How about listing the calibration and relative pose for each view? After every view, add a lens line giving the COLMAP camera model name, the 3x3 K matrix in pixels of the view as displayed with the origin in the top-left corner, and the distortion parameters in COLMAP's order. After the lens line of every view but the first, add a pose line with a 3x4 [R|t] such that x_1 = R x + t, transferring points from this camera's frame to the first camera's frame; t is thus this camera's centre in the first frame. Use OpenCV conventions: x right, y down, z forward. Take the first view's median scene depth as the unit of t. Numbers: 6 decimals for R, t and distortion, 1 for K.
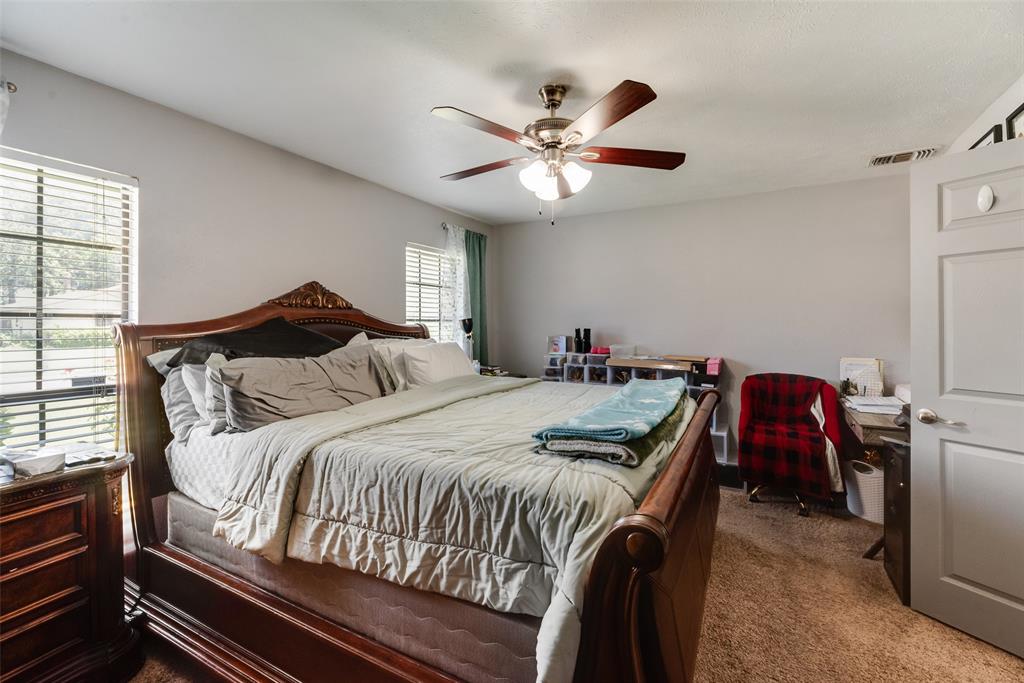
lens RADIAL K [[429.7, 0, 516.1], [0, 429.7, 321.6], [0, 0, 1]] dist [-0.002609, -0.000409]
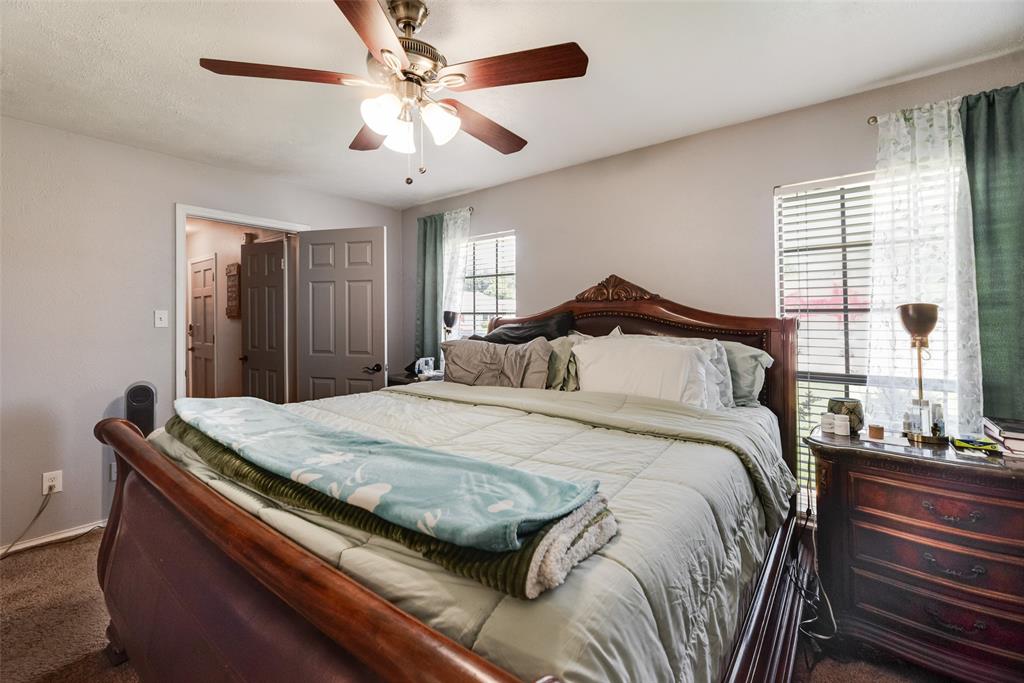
lens RADIAL K [[425.0, 0, 517.7], [0, 425.0, 324.1], [0, 0, 1]] dist [0.002487, 0.000316]
pose [[-0.142047, 0.009395, -0.989815, 1.176370], [0.005403, 0.999947, 0.008716, 0.023929], [0.989845, -0.004110, -0.142090, 1.968567]]
